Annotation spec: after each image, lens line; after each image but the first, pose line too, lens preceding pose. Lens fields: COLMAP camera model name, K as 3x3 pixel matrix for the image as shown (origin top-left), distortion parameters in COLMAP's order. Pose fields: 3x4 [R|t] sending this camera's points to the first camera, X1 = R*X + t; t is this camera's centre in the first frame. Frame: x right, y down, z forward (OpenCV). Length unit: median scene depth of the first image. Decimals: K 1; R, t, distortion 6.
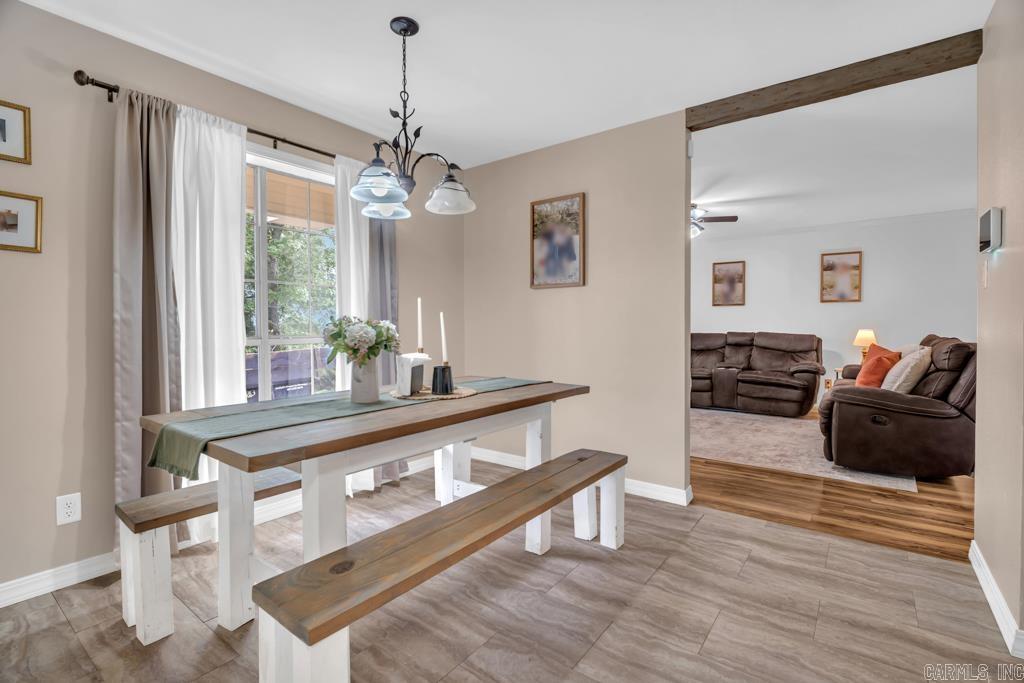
lens RADIAL K [[495.2, 0, 500.8], [0, 495.2, 333.6], [0, 0, 1]] dist [-0.001561, -0.007889]
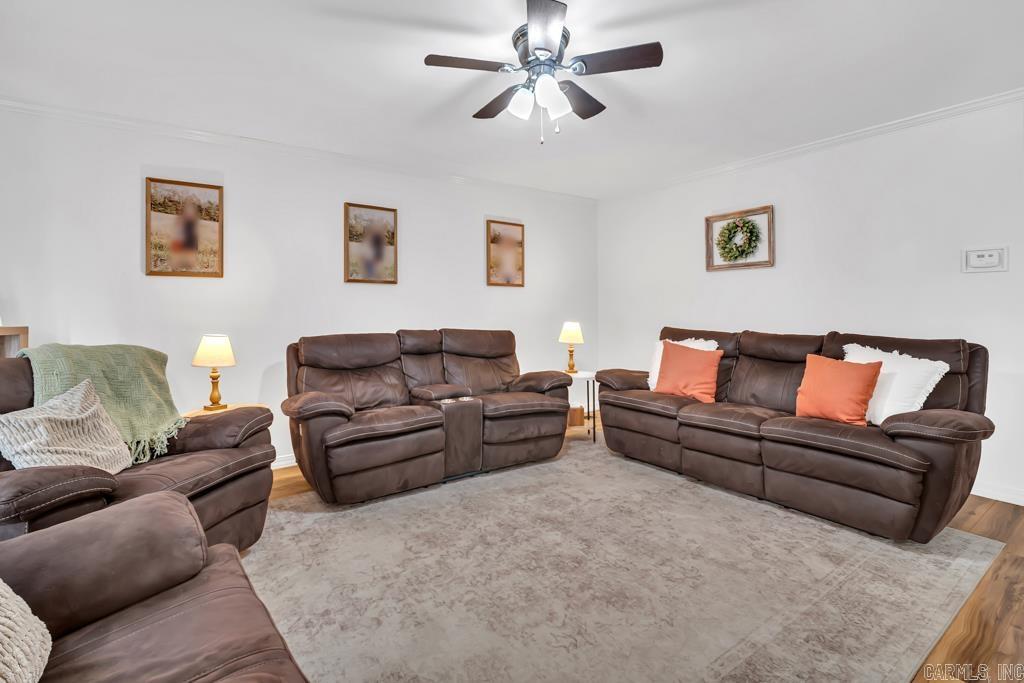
lens RADIAL K [[486.9, 0, 505.8], [0, 486.9, 307.0], [0, 0, 1]] dist [0.001358, -0.007256]
pose [[0.284906, 0.009715, 0.958506, -0.033111], [0.019559, 0.999682, -0.015946, -0.019344], [-0.958356, 0.023291, 0.284625, 0.780400]]
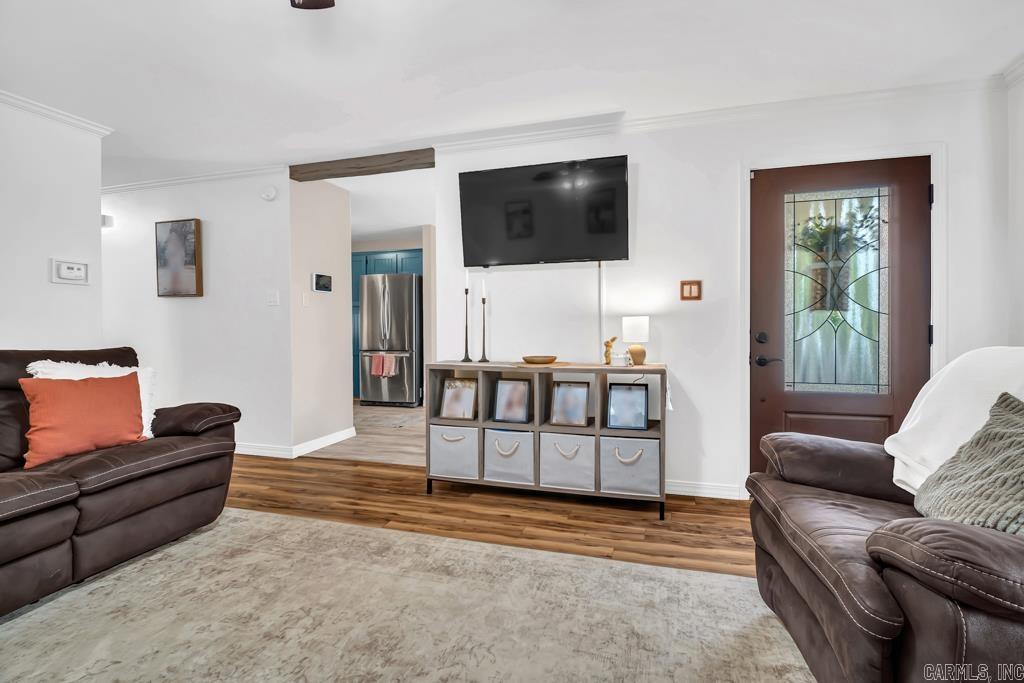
lens RADIAL K [[454.1, 0, 524.7], [0, 454.1, 330.3], [0, 0, 1]] dist [-0.001134, -0.007648]
pose [[-0.927917, 0.012285, -0.372585, 0.298024], [0.003307, 0.999689, 0.024726, -0.015047], [0.372773, 0.021712, -0.927668, 1.054578]]
